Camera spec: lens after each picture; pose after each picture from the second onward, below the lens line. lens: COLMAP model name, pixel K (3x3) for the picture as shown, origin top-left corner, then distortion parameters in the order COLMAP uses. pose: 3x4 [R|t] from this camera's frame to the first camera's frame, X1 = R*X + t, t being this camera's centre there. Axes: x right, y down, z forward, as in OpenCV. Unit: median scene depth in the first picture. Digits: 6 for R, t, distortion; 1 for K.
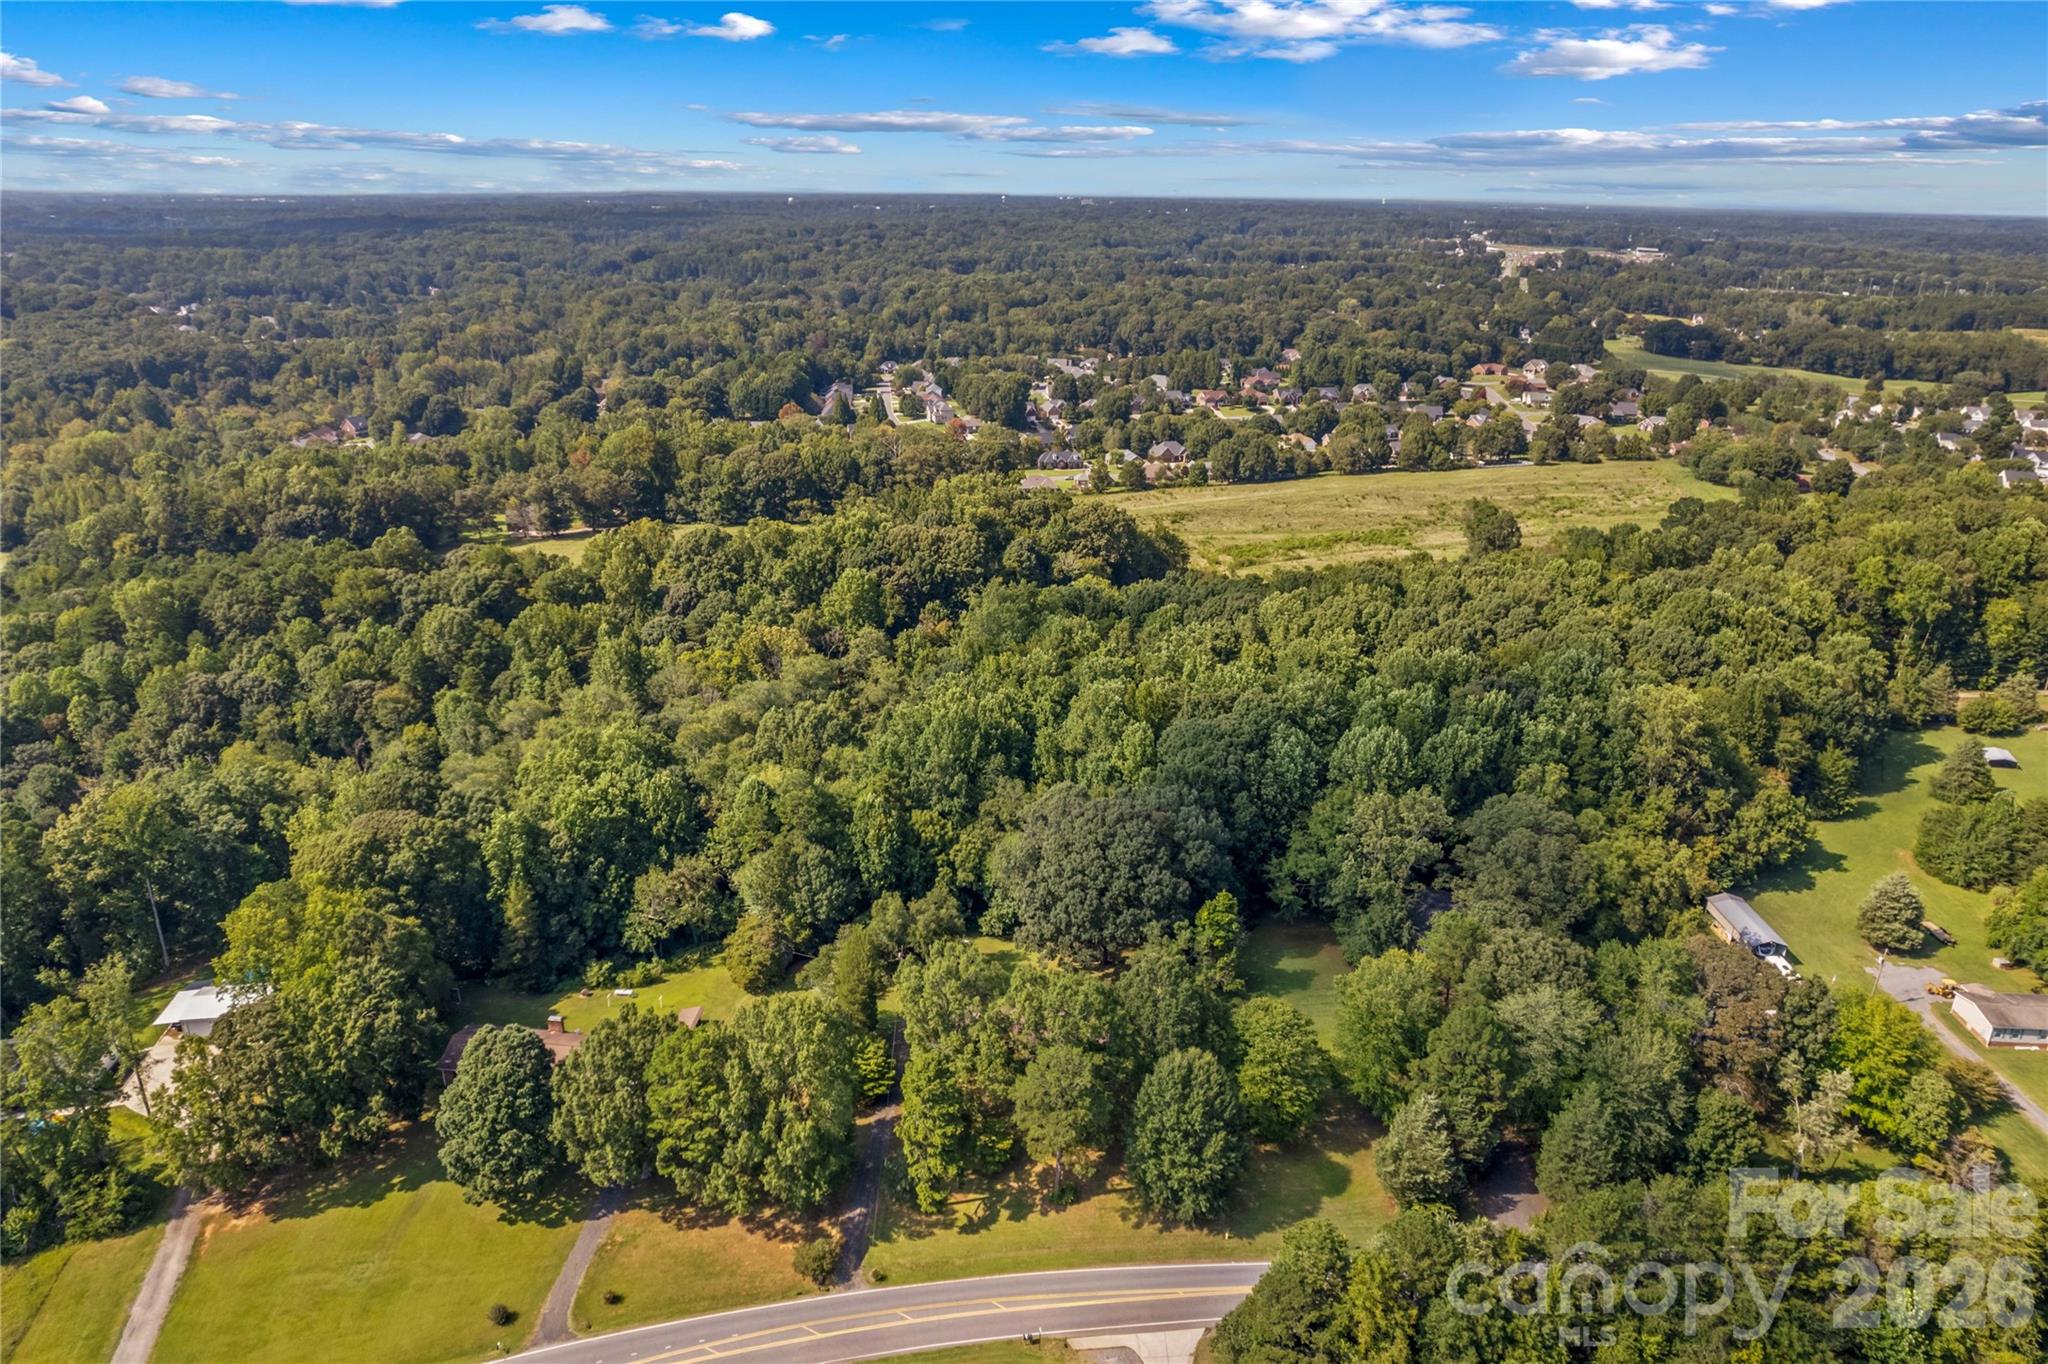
lens RADIAL K [[1328.7, 0, 1022.6], [0, 1328.7, 690.9], [0, 0, 1]] dist [-0.059098, 0.042037]
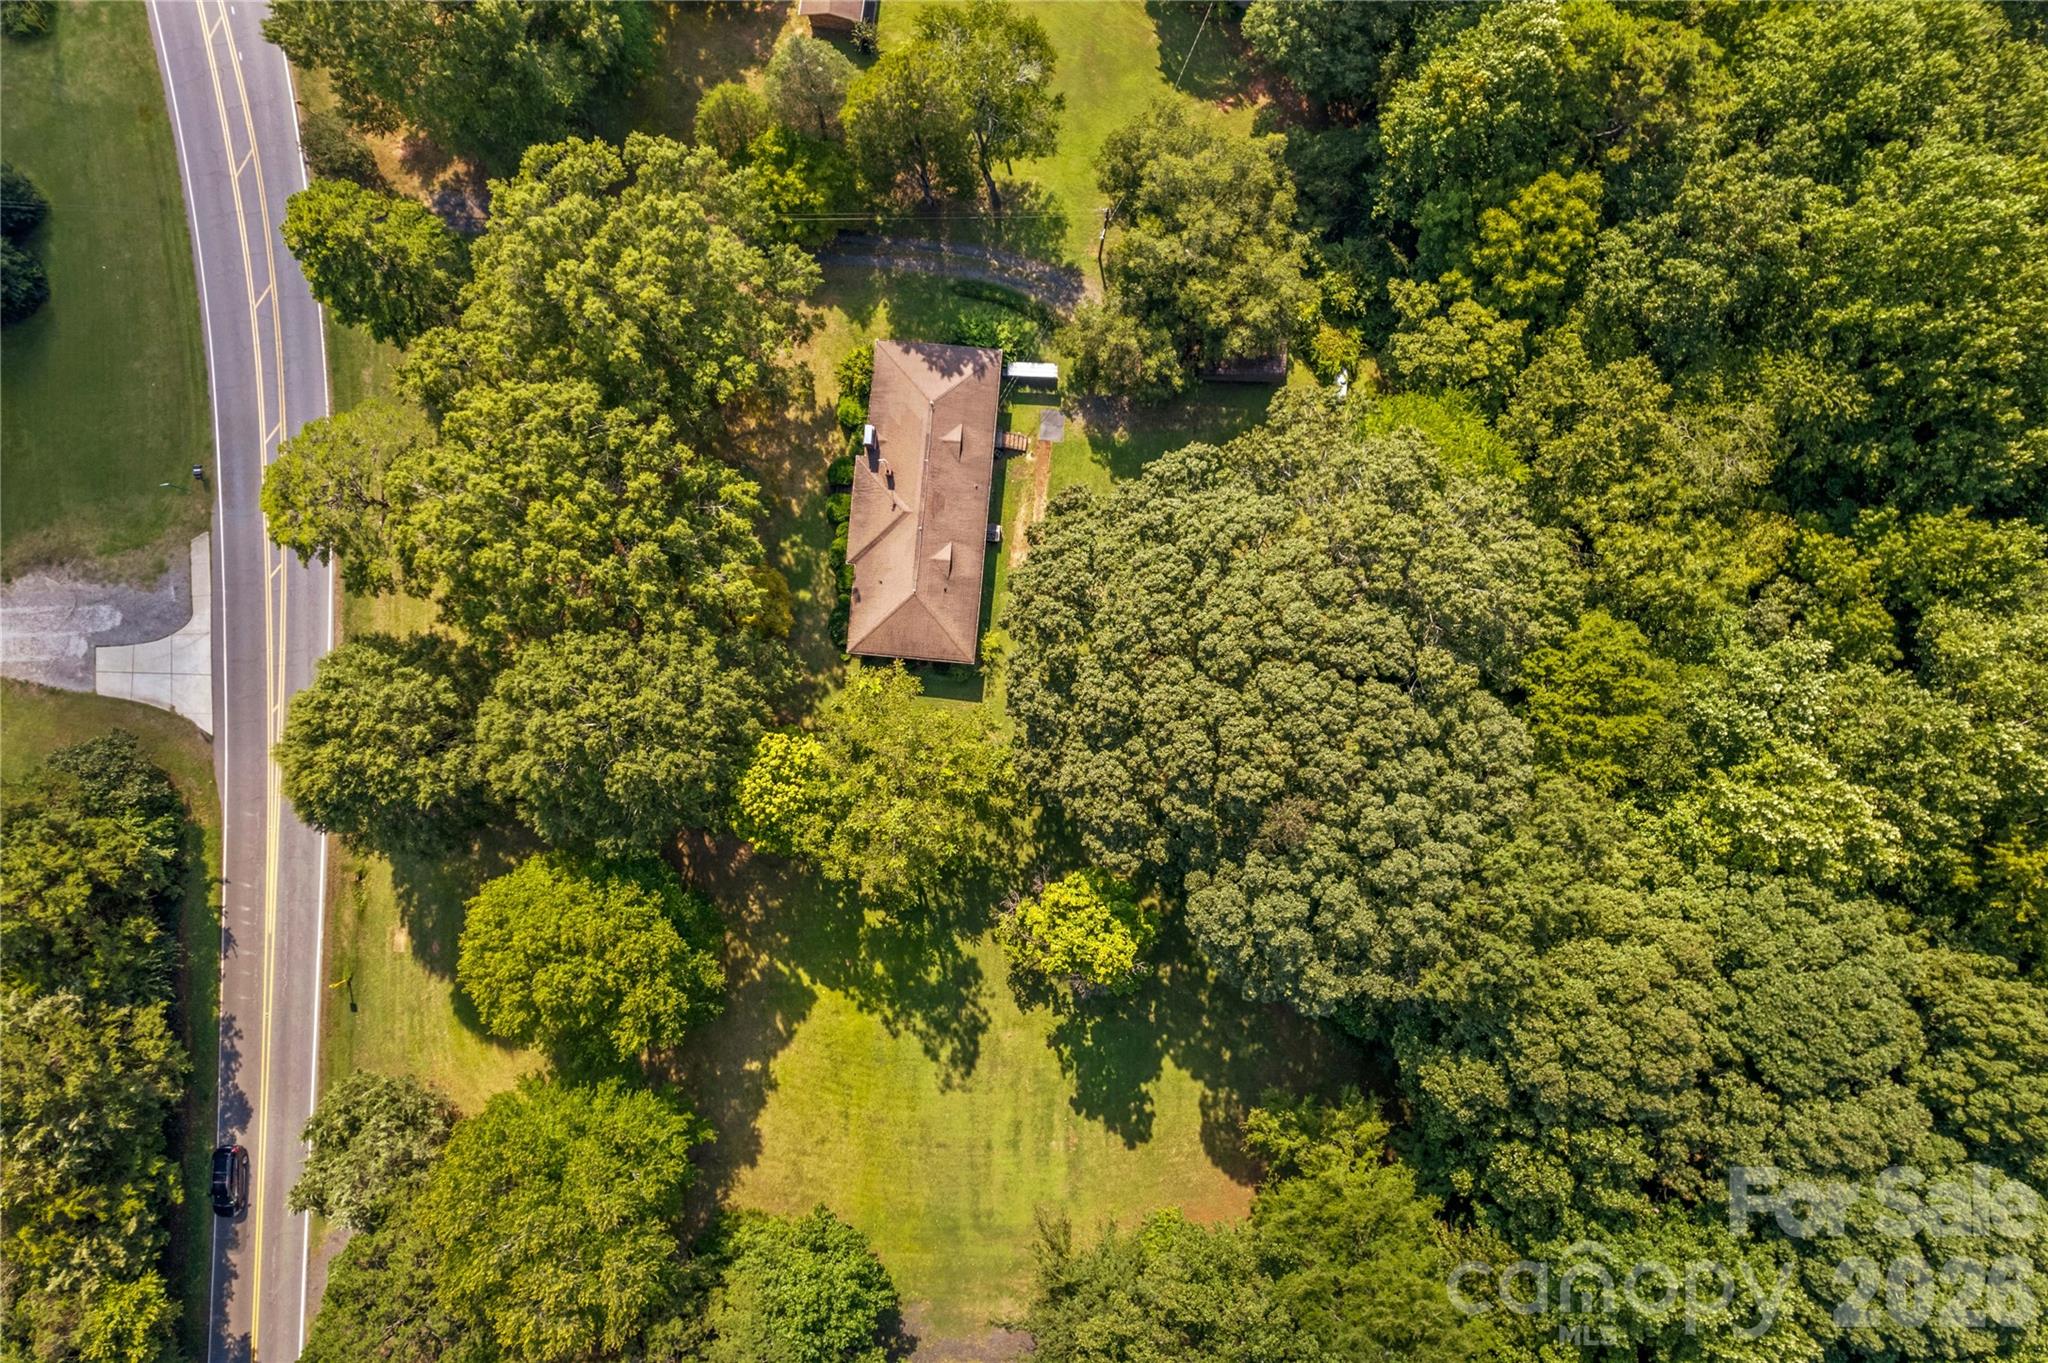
lens RADIAL K [[1338.1, 0, 1024.0], [0, 1338.1, 681.5], [0, 0, 1]] dist [-0.078652, 0.077482]
pose [[-0.037451, 0.998829, -0.030623, 0.072292], [-0.350947, 0.015547, 0.936266, -0.186438], [0.935646, 0.045811, 0.349954, 0.725595]]
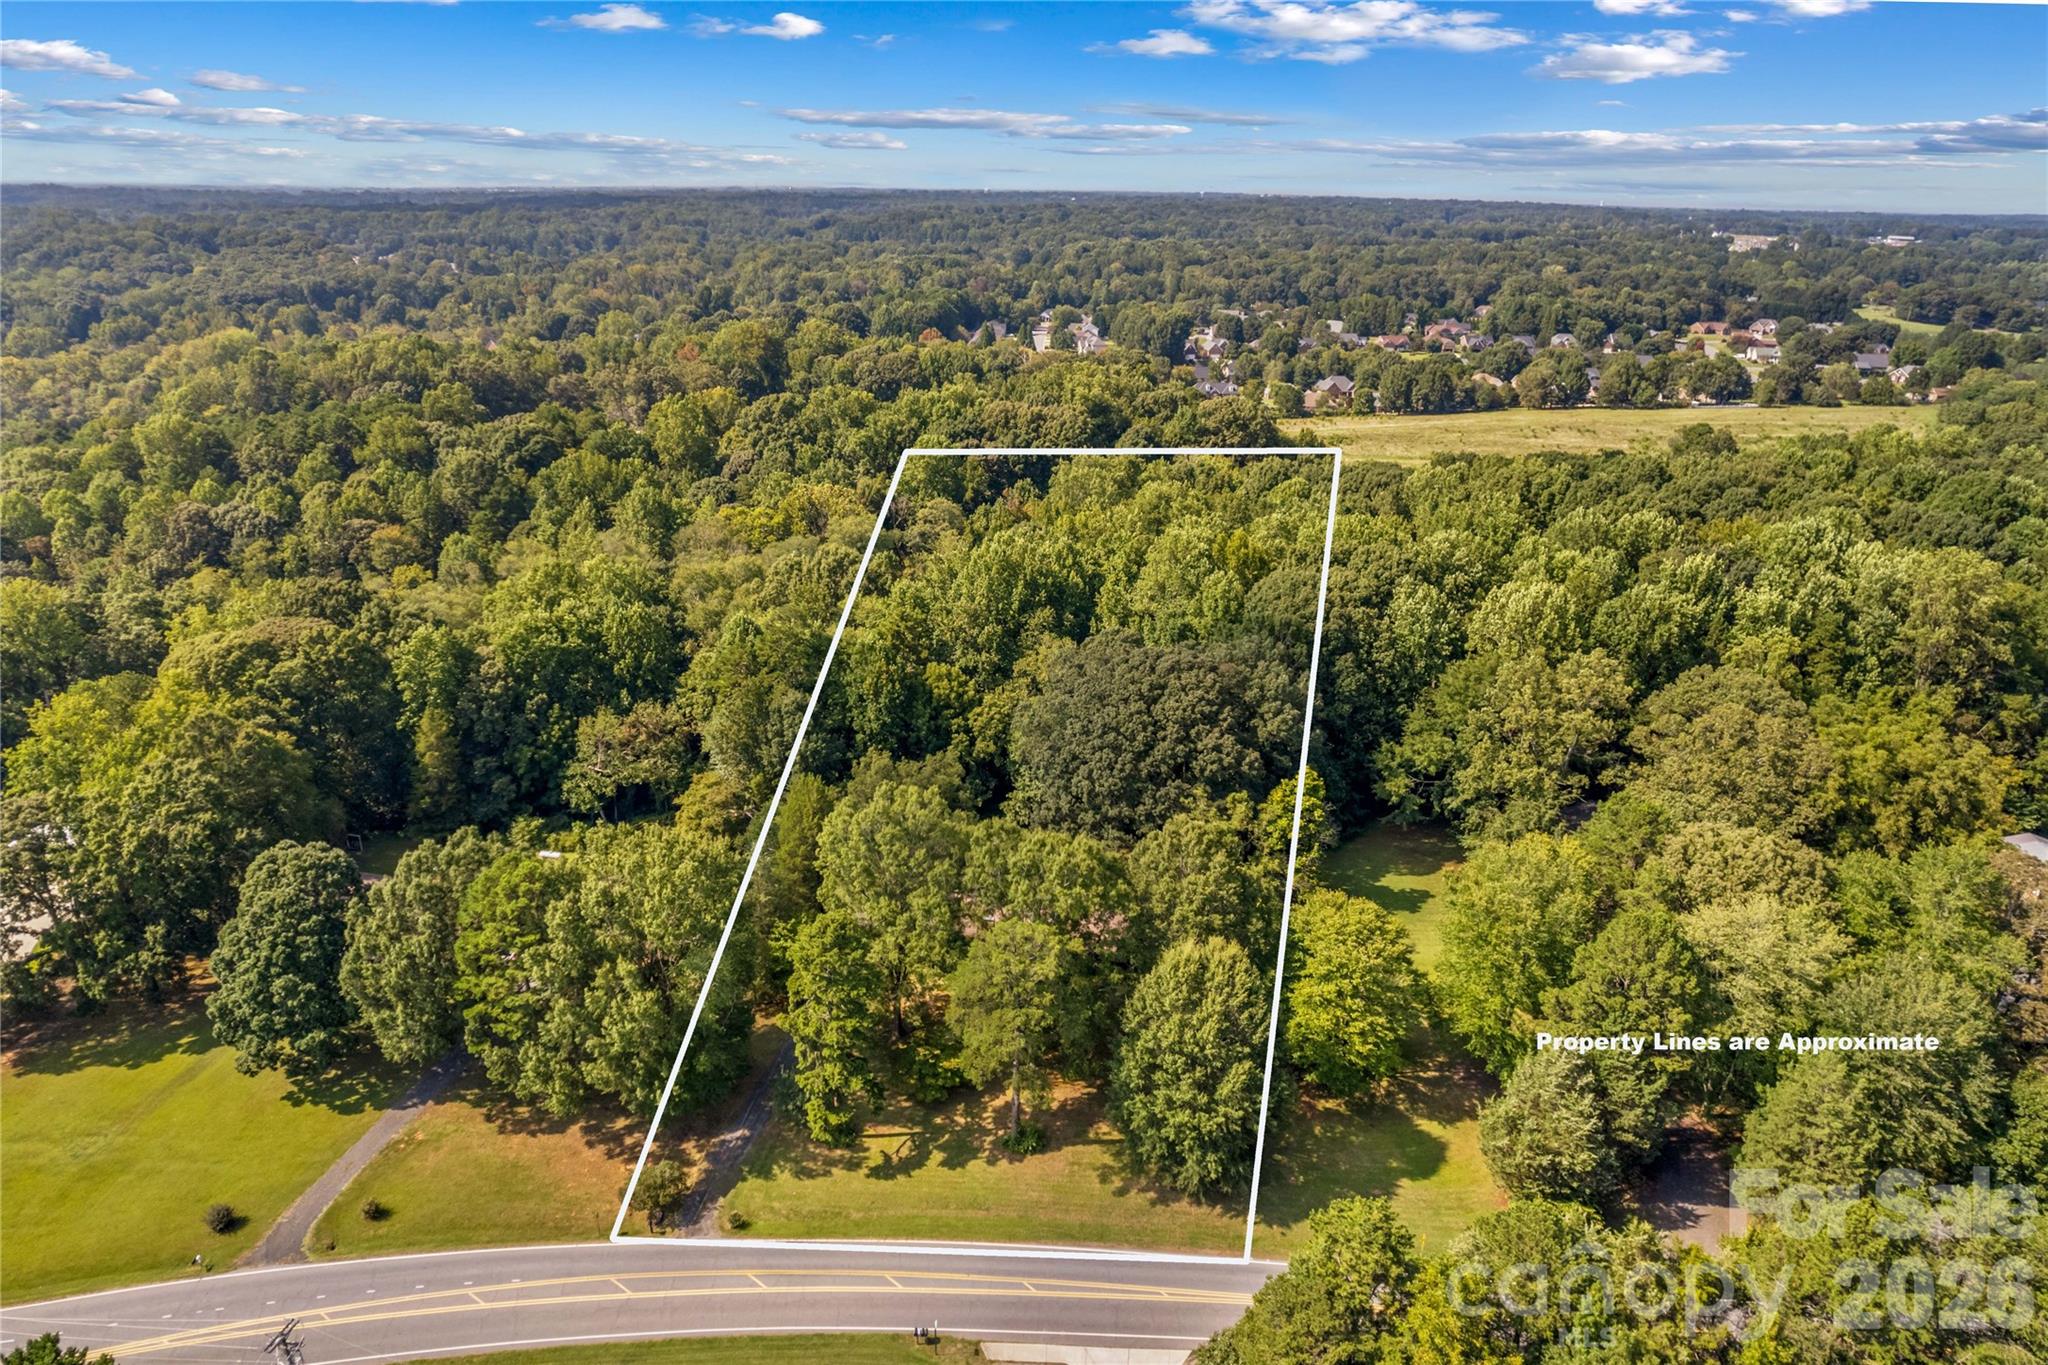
lens RADIAL K [[1338.1, 0, 1024.0], [0, 1338.1, 682.5], [0, 0, 1]] dist [-0.078652, 0.077482]
pose [[0.990207, 0.053227, -0.129059, 0.077615], [-0.053945, 0.998542, -0.002072, 0.099139], [0.128760, 0.009014, 0.991635, 0.208759]]
